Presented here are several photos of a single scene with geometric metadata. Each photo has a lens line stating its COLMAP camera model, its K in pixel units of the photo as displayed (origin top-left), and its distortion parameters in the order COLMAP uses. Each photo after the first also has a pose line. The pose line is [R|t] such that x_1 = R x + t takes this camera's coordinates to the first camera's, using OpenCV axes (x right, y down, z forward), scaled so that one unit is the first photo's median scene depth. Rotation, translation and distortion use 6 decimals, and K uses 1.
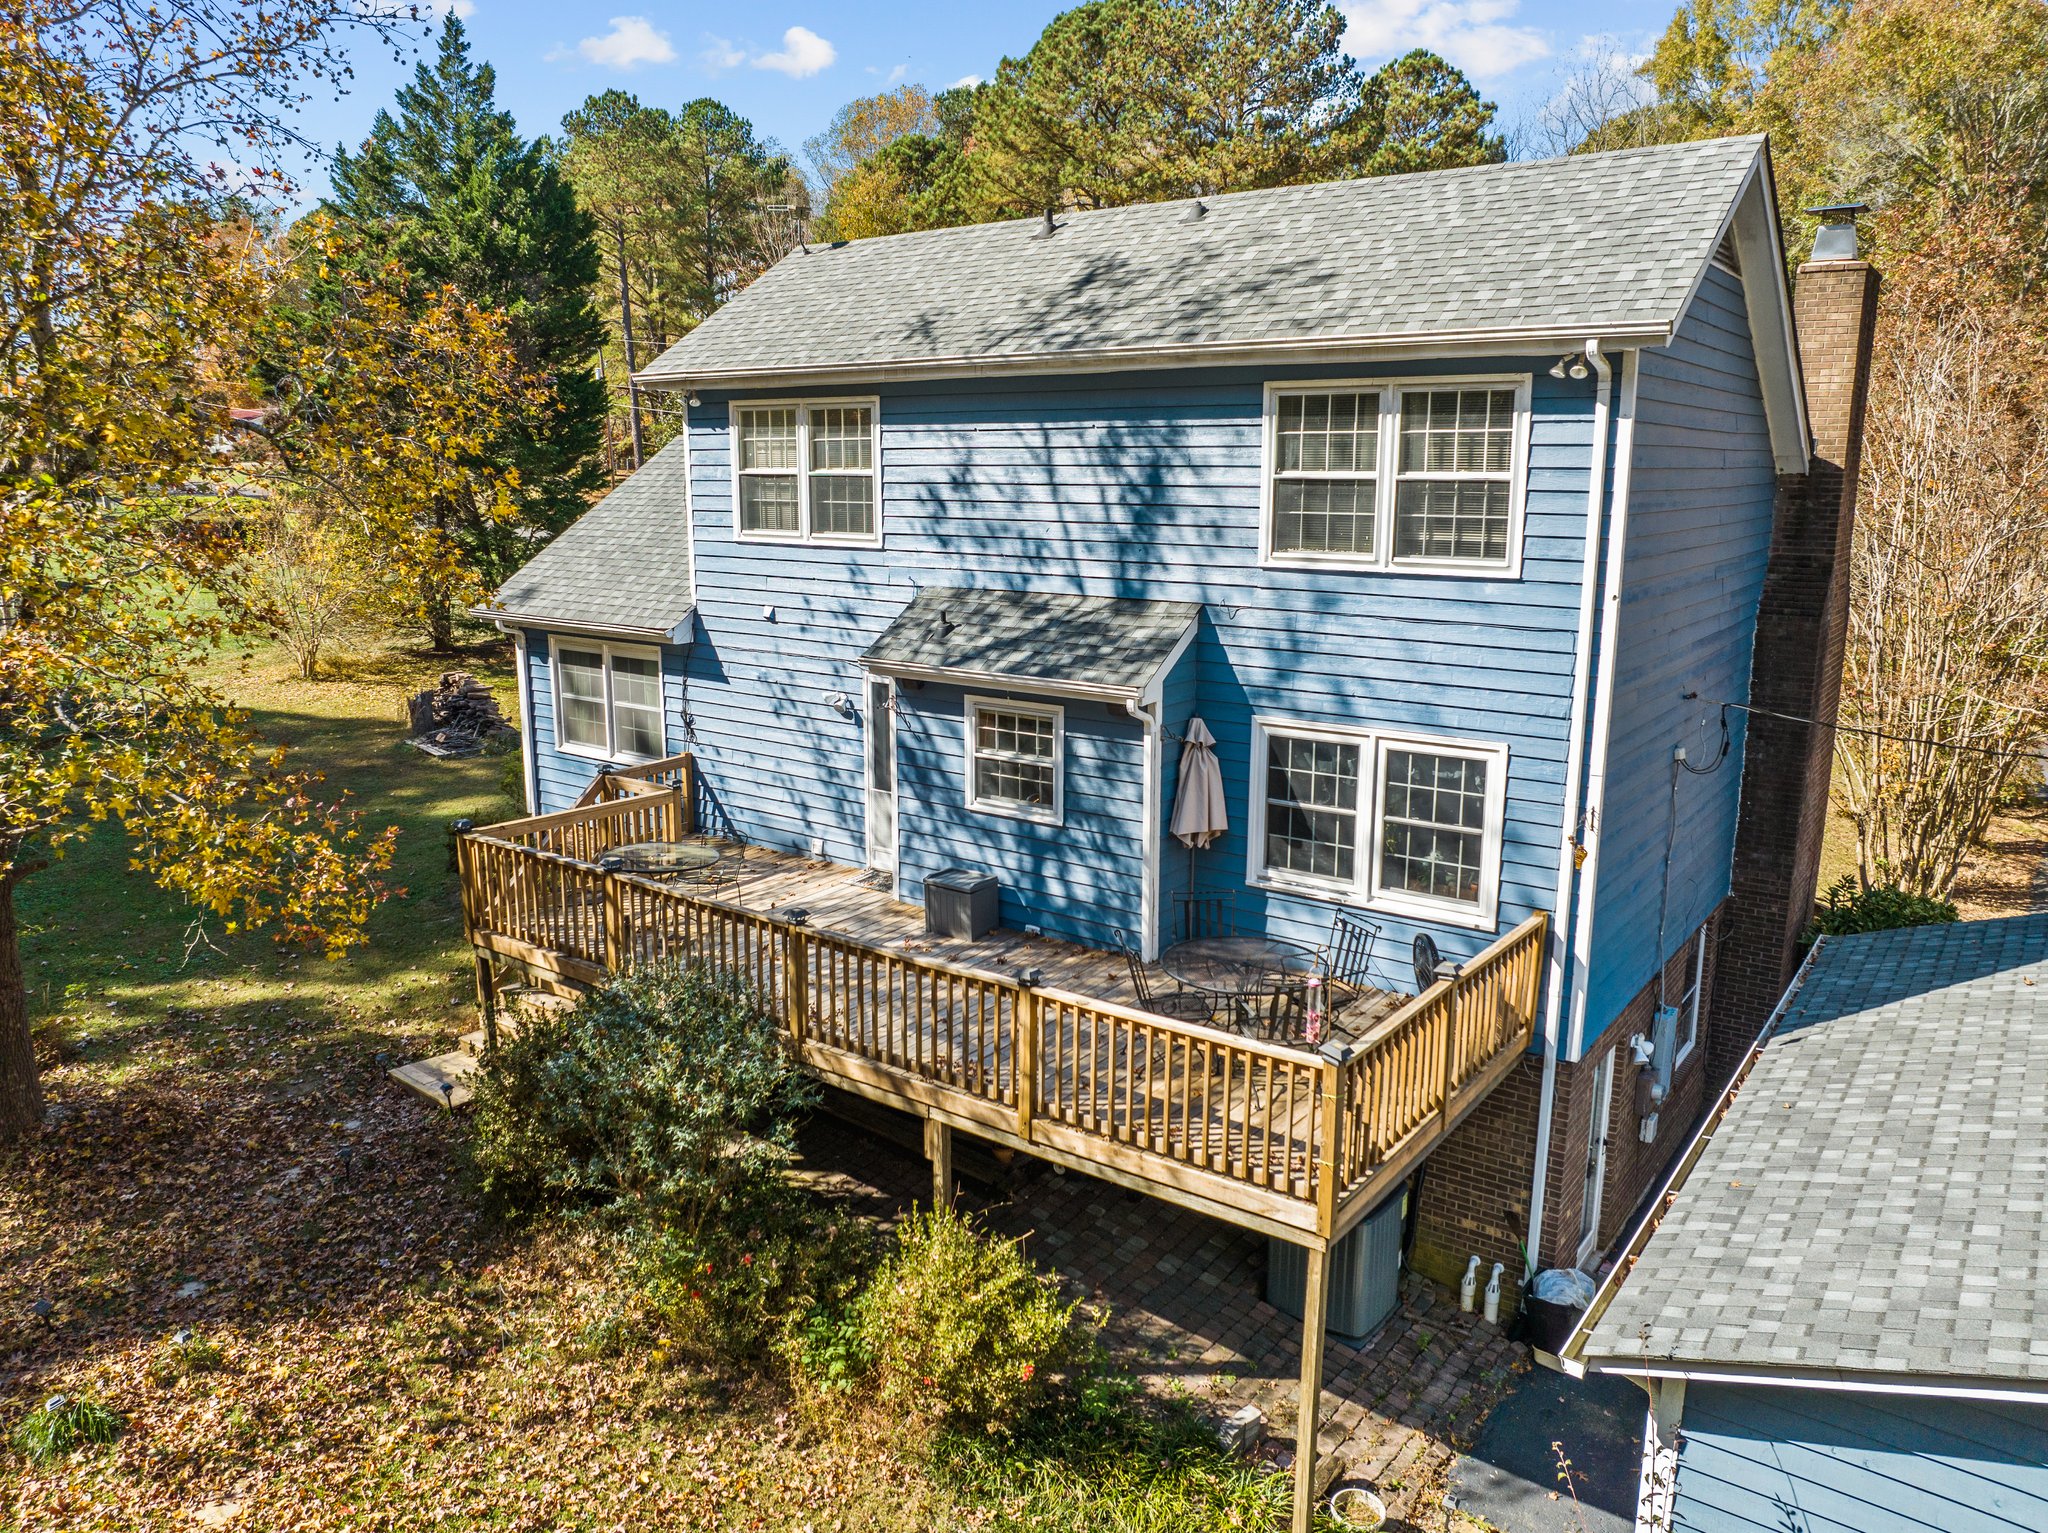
lens RADIAL K [[1439.6, 0, 1031.6], [0, 1439.6, 769.3], [0, 0, 1]] dist [-0.024447, -0.003209]
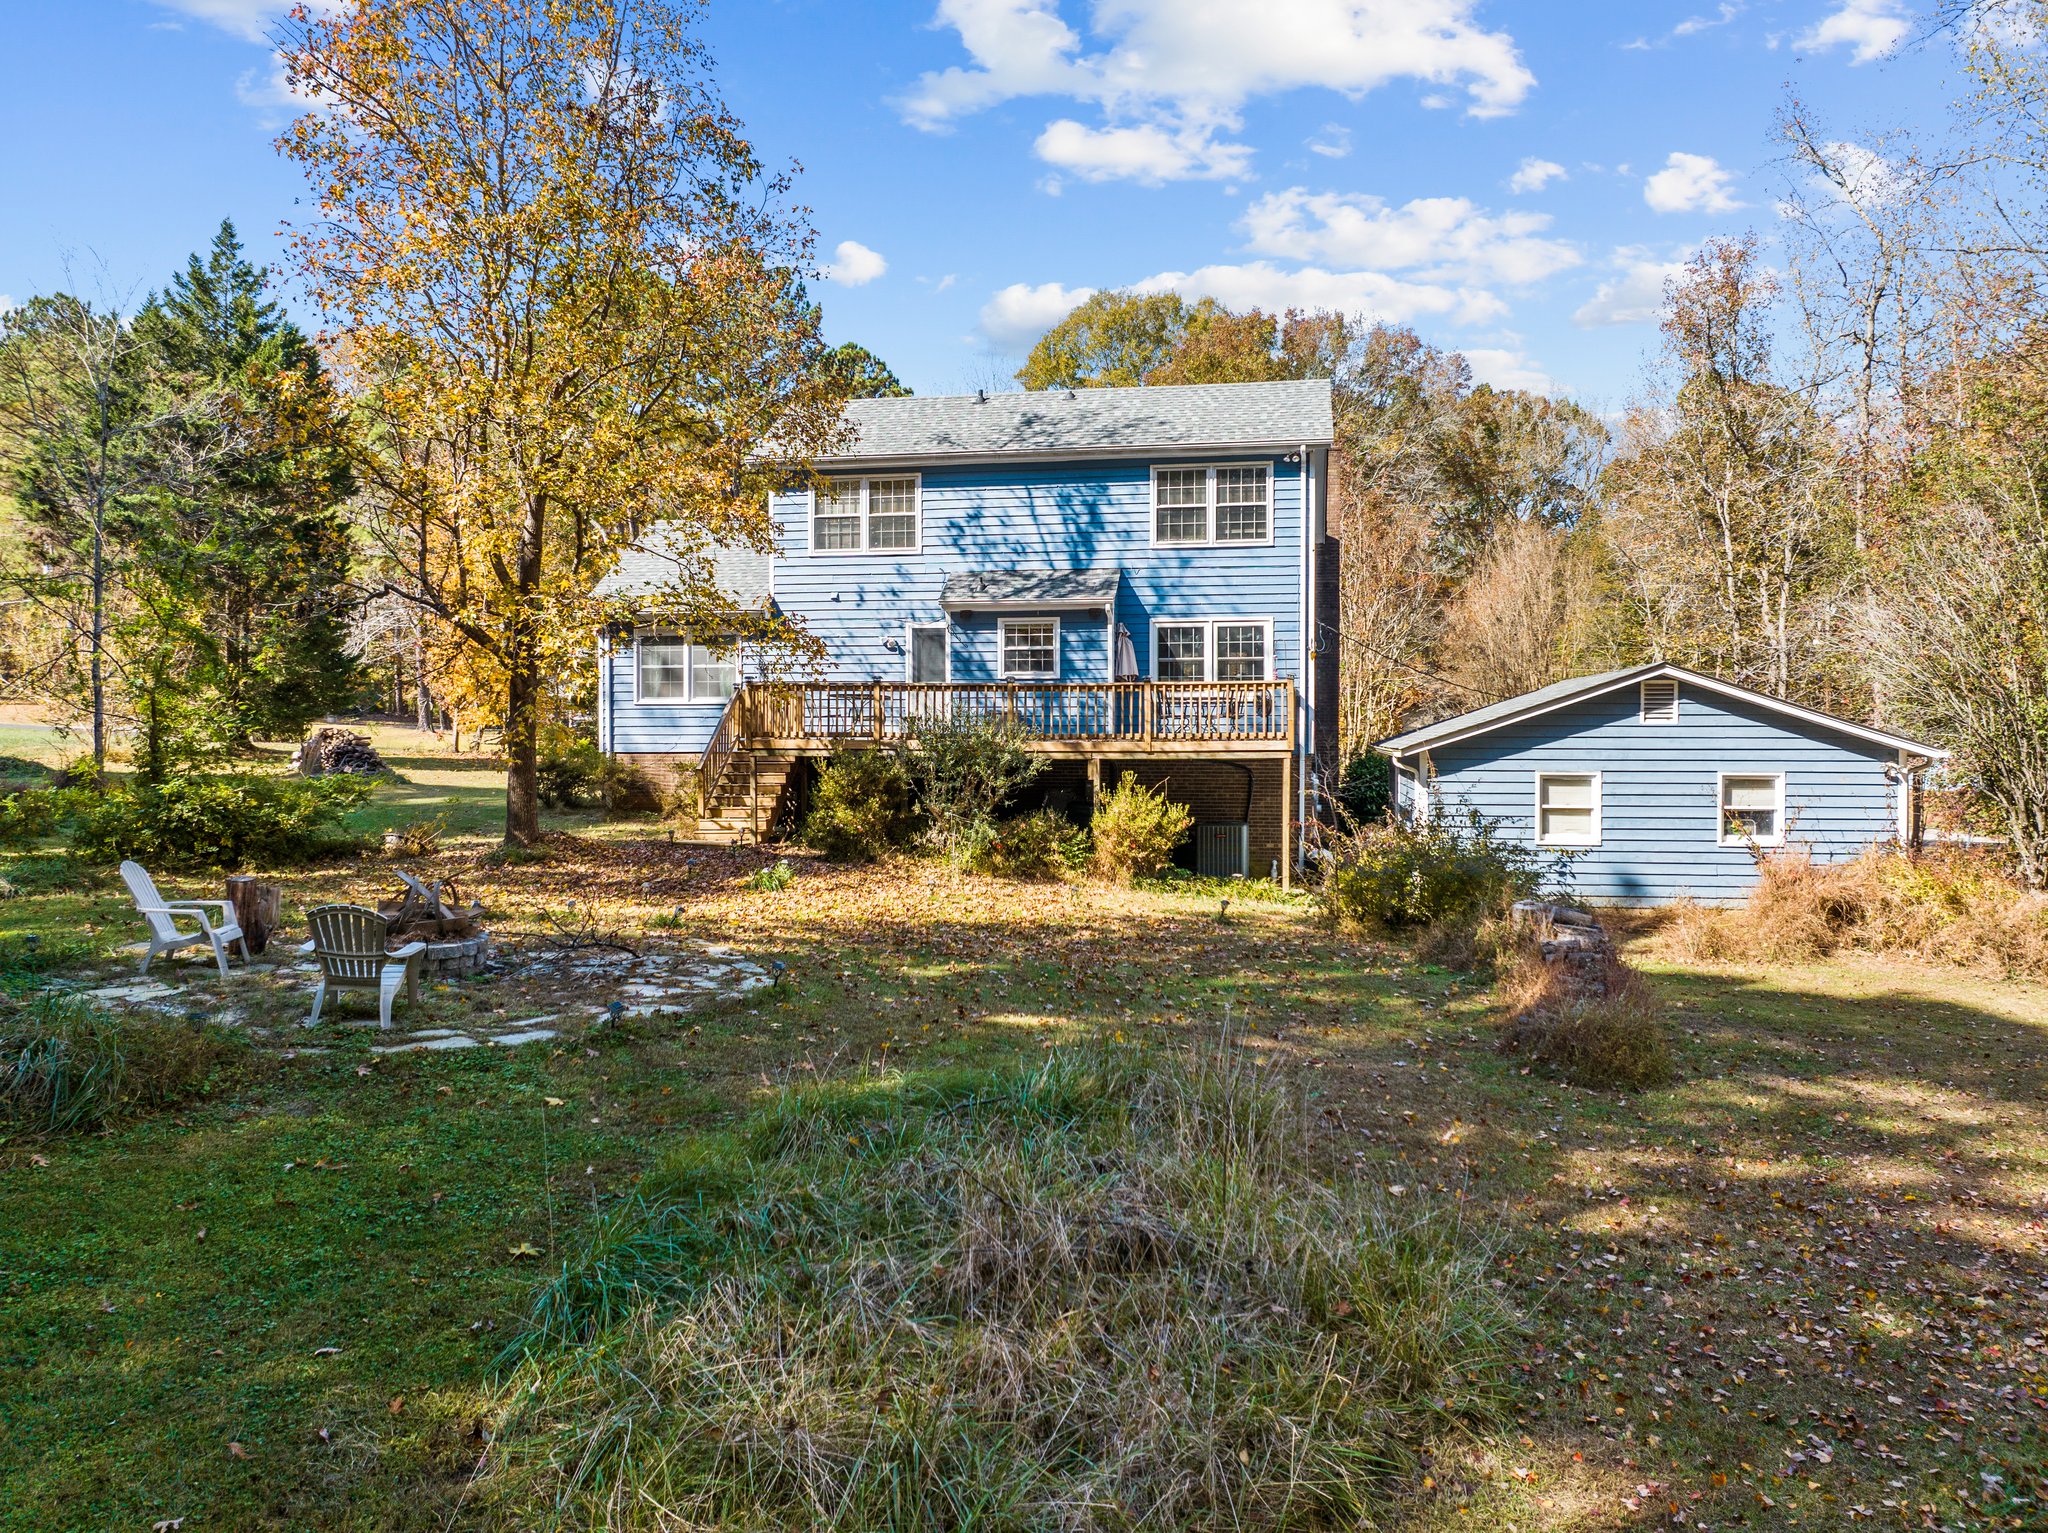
lens RADIAL K [[1439.6, 0, 1031.6], [0, 1439.6, 769.3], [0, 0, 1]] dist [-0.024447, -0.003209]
pose [[0.897661, -0.015189, 0.440425, -0.942207], [0.093486, 0.983222, -0.156633, 0.497817], [-0.430657, 0.181777, 0.884020, -0.756348]]
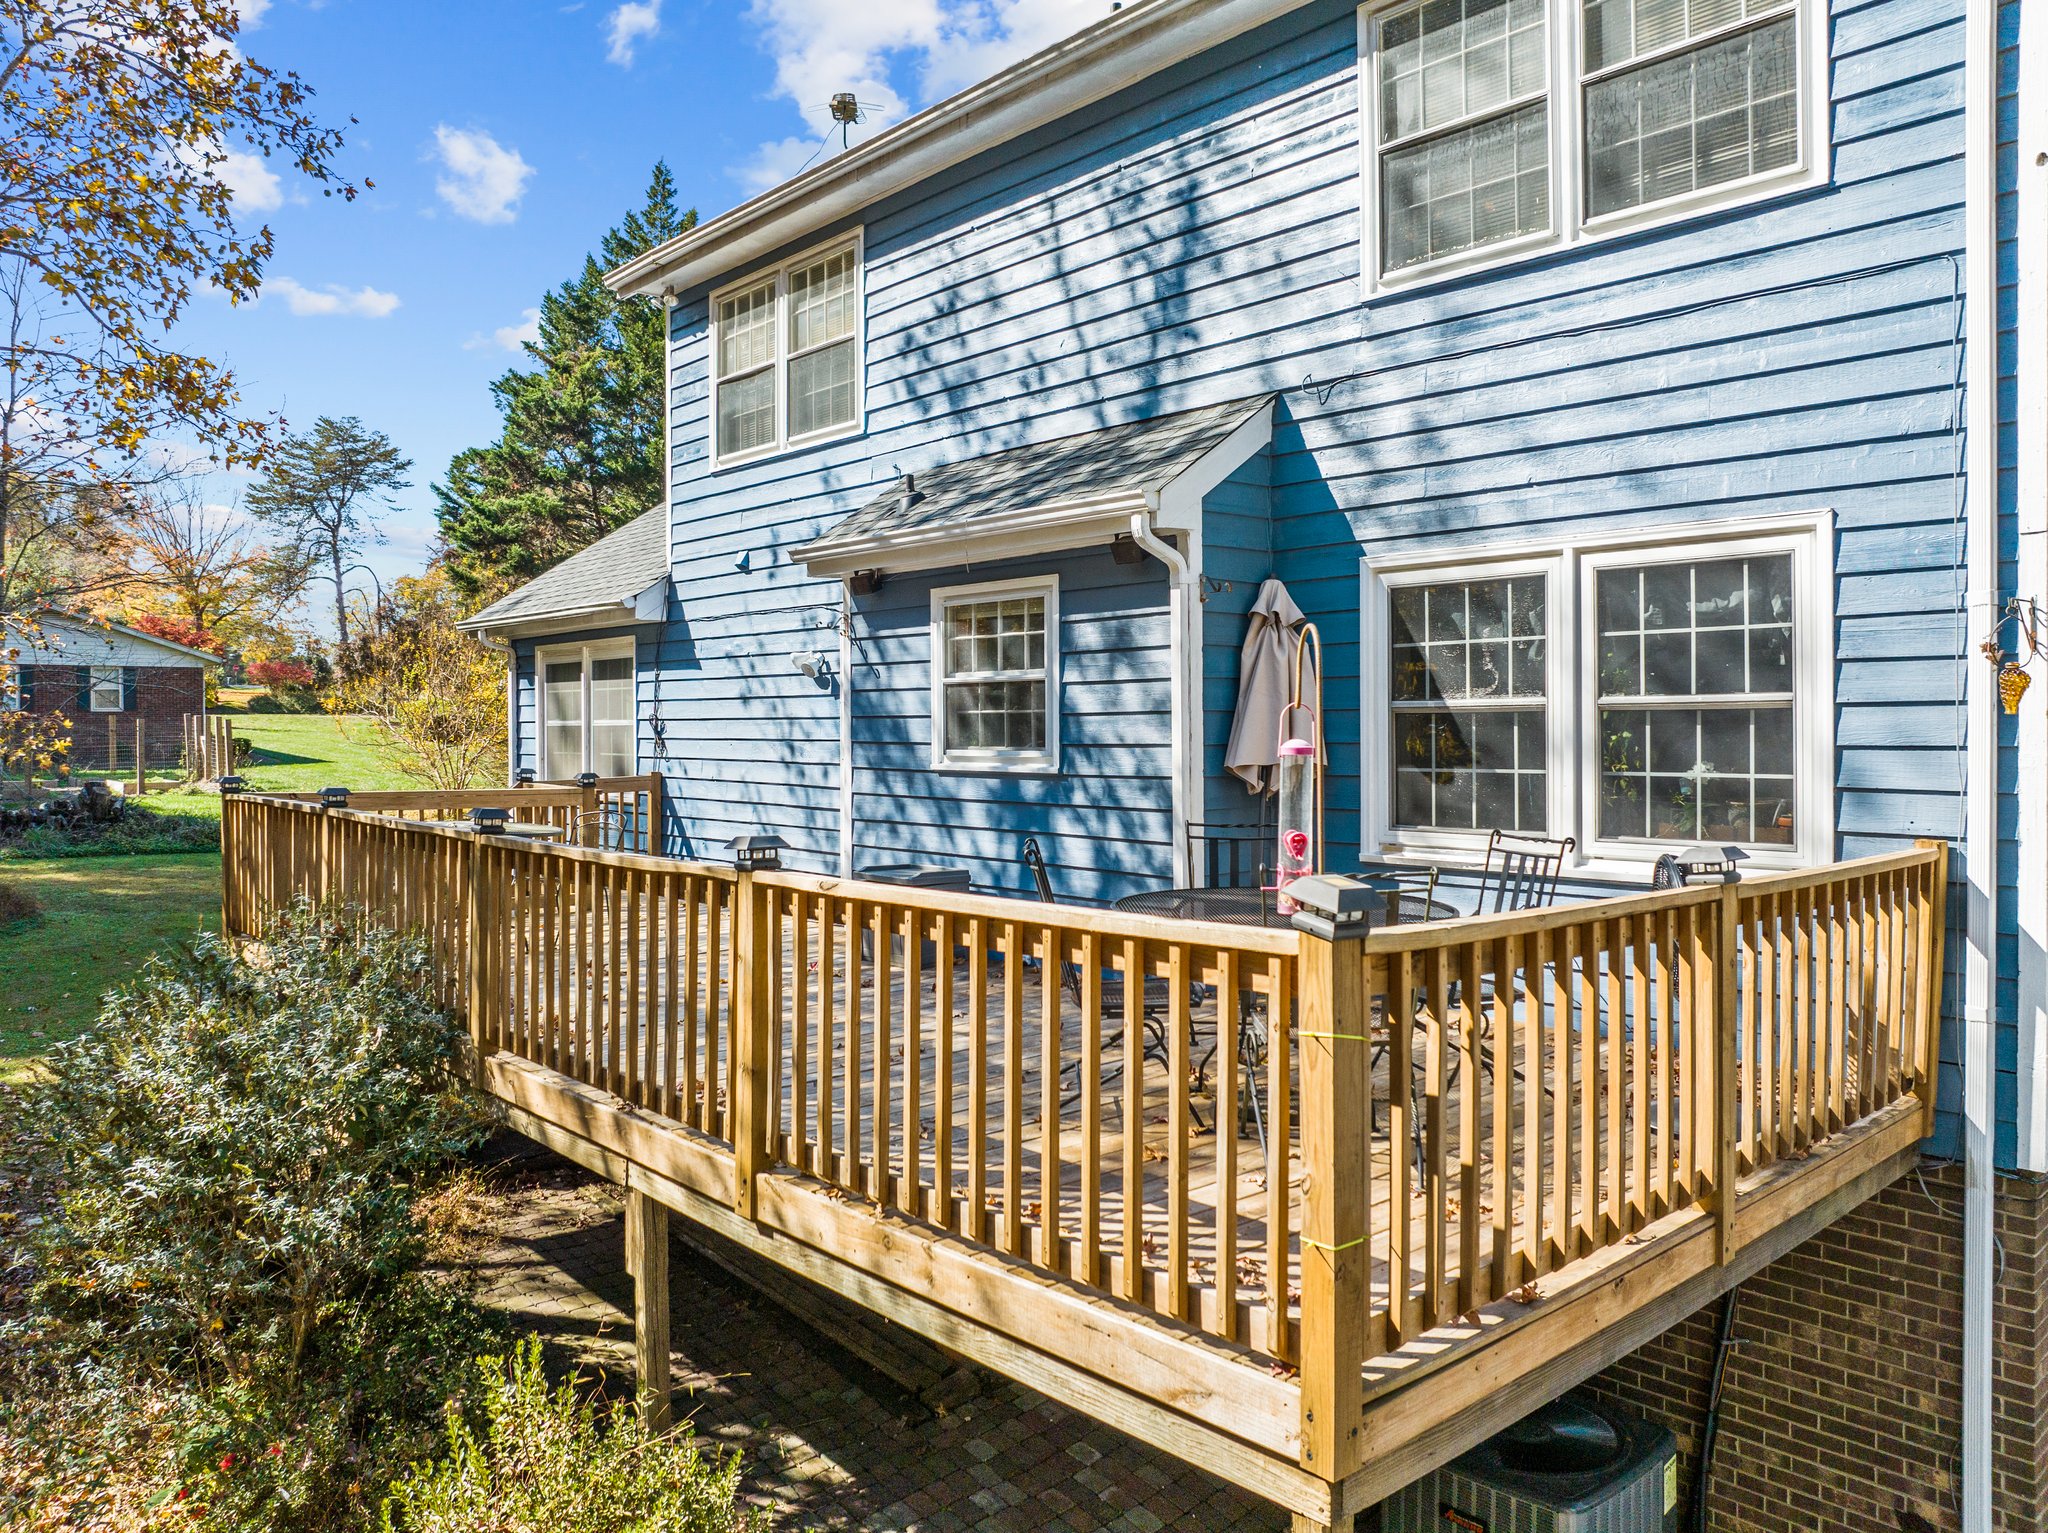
lens RADIAL K [[1462.1, 0, 1031.7], [0, 1462.1, 729.0], [0, 0, 1]] dist [-0.044945, 0.008319]
pose [[0.979346, -0.005655, -0.202112, 0.143139], [-0.036070, 0.978688, -0.202161, 0.154659], [0.198948, 0.205276, 0.958270, 0.429216]]
